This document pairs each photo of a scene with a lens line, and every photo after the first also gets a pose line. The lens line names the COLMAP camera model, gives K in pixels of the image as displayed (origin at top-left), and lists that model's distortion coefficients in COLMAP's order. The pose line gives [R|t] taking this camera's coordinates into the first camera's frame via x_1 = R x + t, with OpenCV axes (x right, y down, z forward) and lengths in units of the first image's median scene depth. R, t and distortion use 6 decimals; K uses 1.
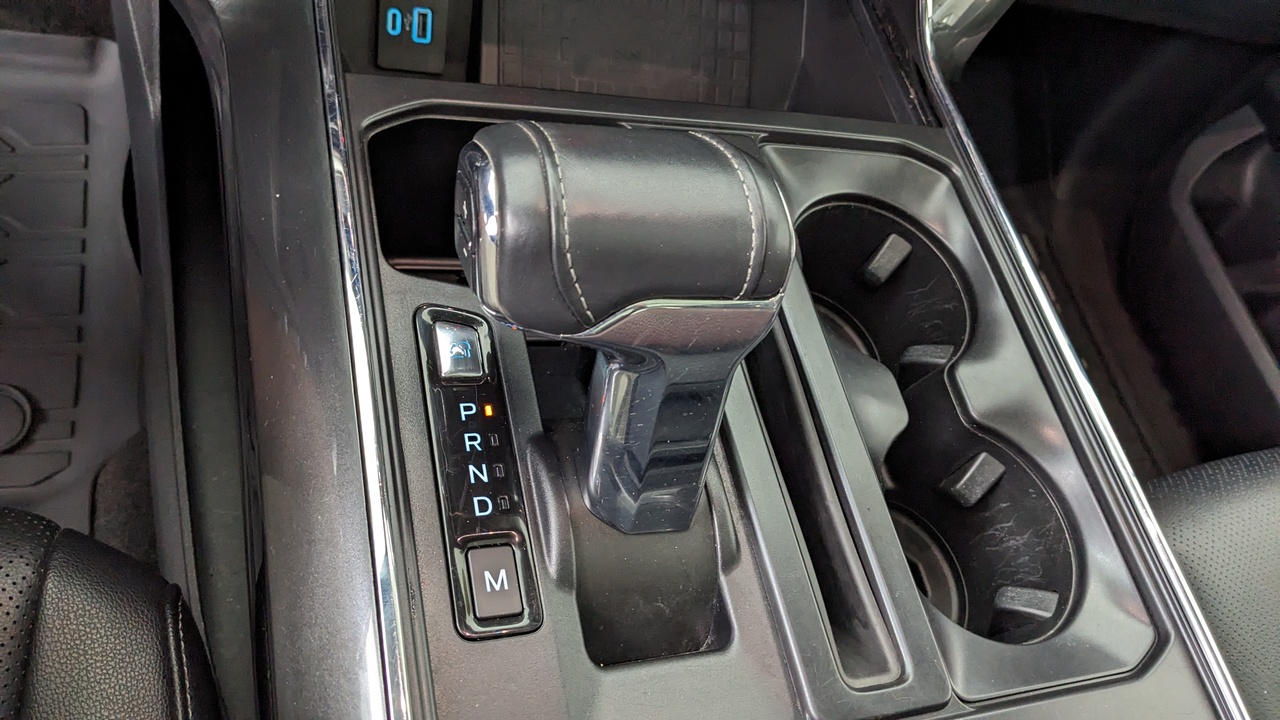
lens RADIAL K [[1030.0, 0, 640.0], [0, 1030.0, 360.0], [0, 0, 1]] dist [0.000061, -0.009810]
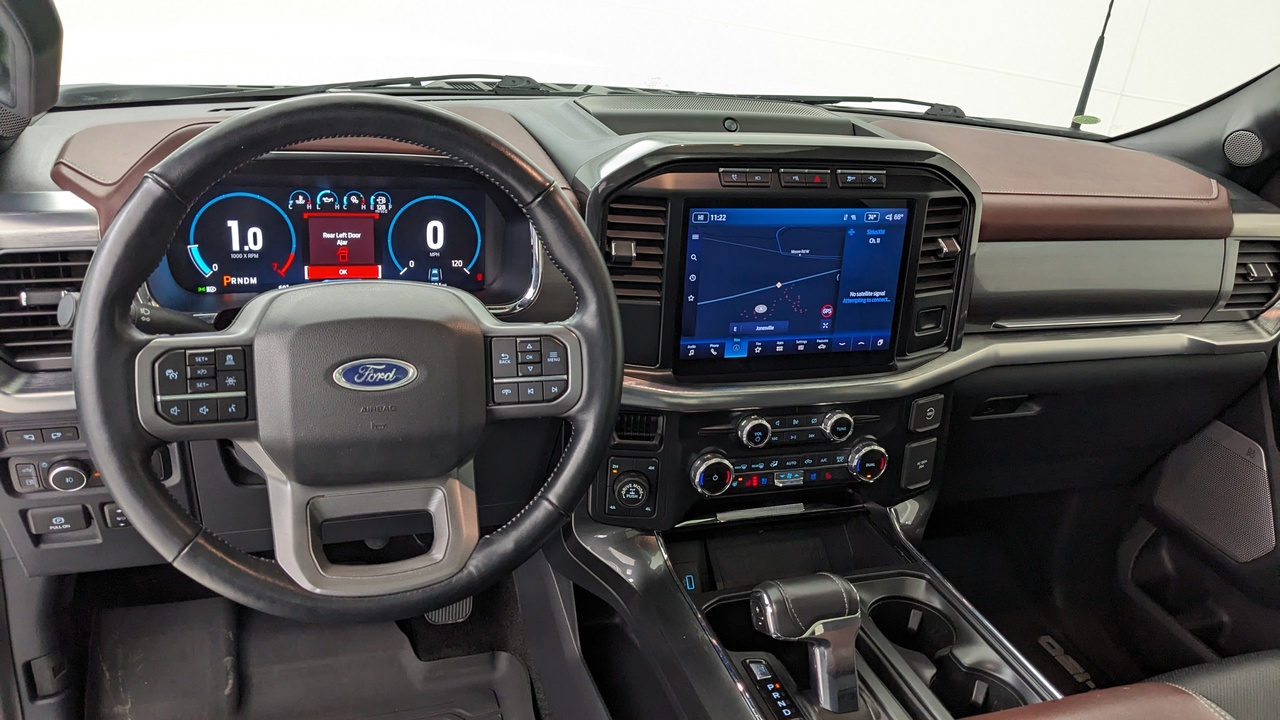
lens RADIAL K [[1030.0, 0, 640.0], [0, 1030.0, 360.0], [0, 0, 1]] dist [0.000061, -0.009810]
pose [[0.961850, -0.272949, -0.018544, -0.144171], [0.220730, 0.814306, -0.536827, 0.511984], [0.161627, 0.512254, 0.843488, -1.301508]]
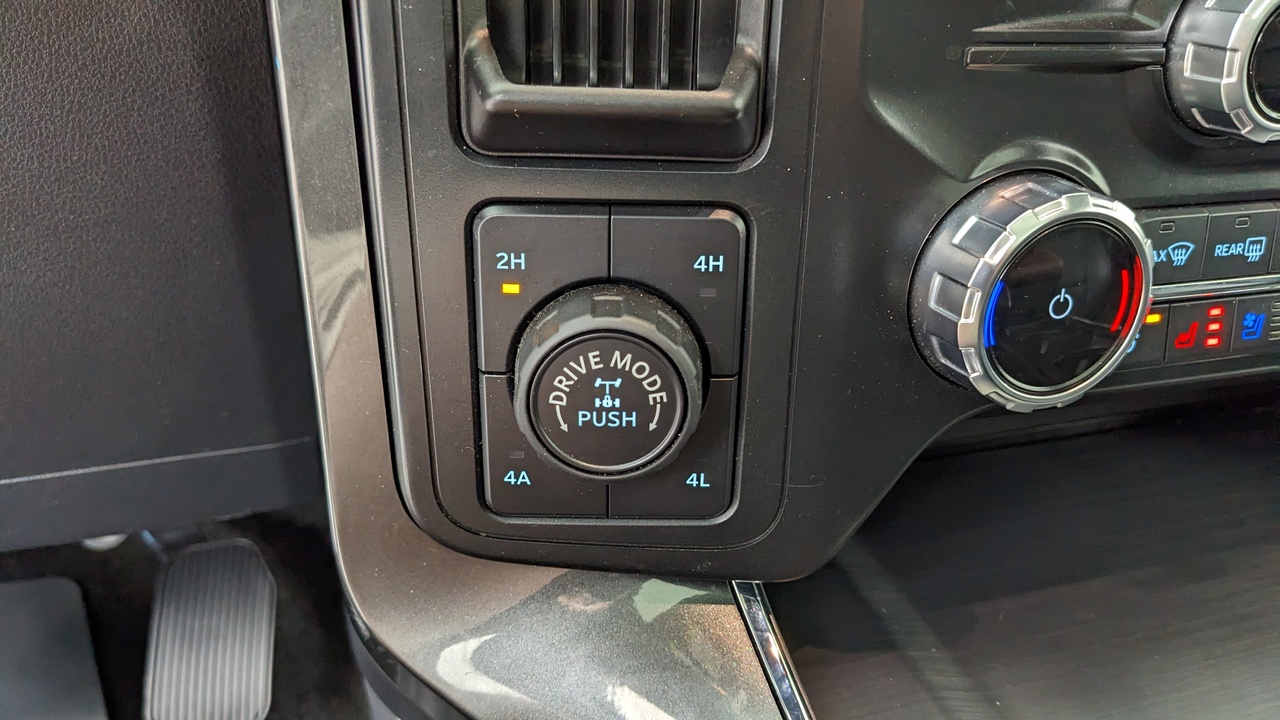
lens RADIAL K [[1092.5, 0, 640.2], [0, 1092.5, 384.9], [0, 0, 1]] dist [-0.003217, -0.013019]
pose [[0.950006, -0.299459, -0.088385, -0.224896], [0.225562, 0.853967, -0.468895, -0.226827], [0.215893, 0.425517, 0.878821, 0.285357]]
